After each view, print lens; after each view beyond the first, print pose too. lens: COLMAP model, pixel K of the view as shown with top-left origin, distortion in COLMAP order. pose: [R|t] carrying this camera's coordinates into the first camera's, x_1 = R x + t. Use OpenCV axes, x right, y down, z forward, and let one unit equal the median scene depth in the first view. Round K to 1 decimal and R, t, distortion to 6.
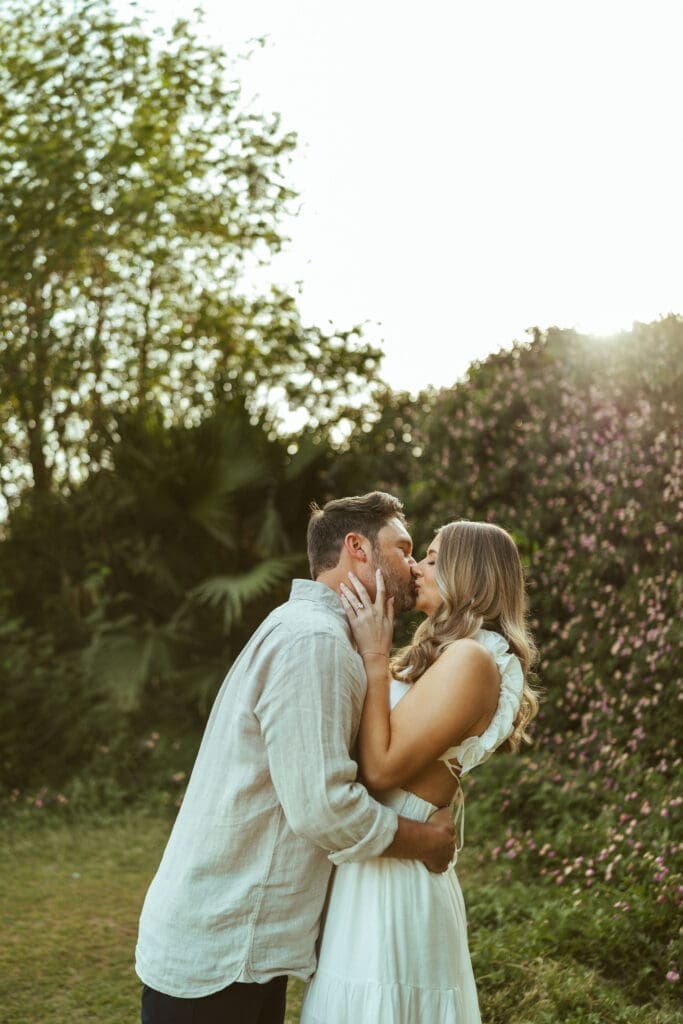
lens RADIAL K [[985.6, 0, 330.3], [0, 985.6, 516.7], [0, 0, 1]] dist [0.007947, -0.005816]
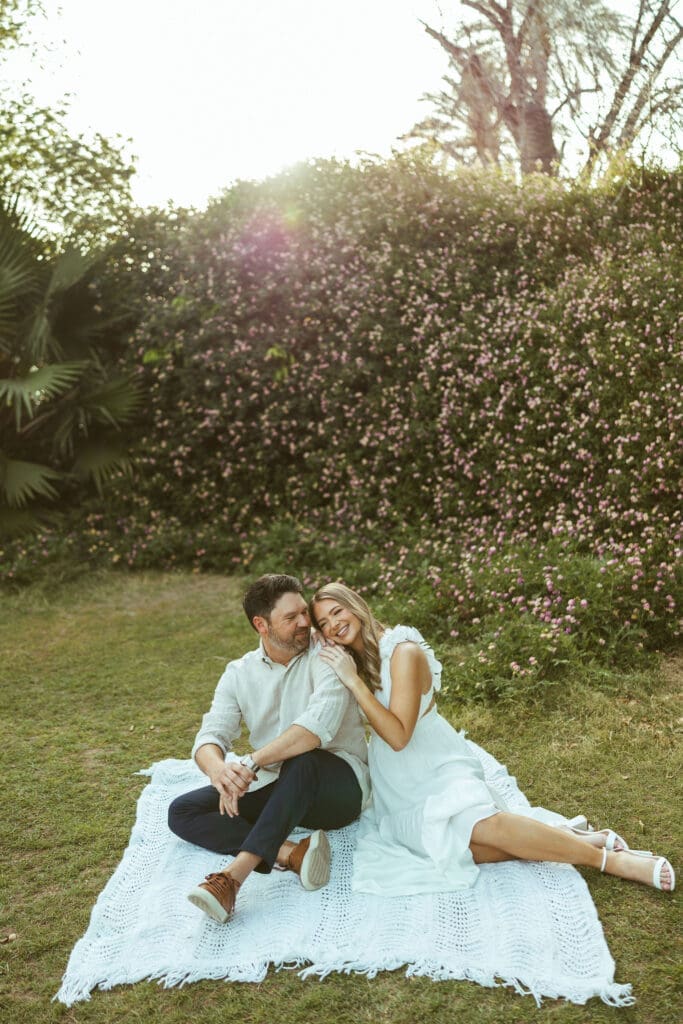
lens RADIAL K [[985.6, 0, 330.3], [0, 985.6, 516.7], [0, 0, 1]] dist [0.007947, -0.005816]
pose [[0.939559, -0.027555, 0.341276, -0.178382], [-0.037929, 0.982245, 0.183727, -0.003925], [-0.340279, -0.185567, 0.921832, -0.173453]]
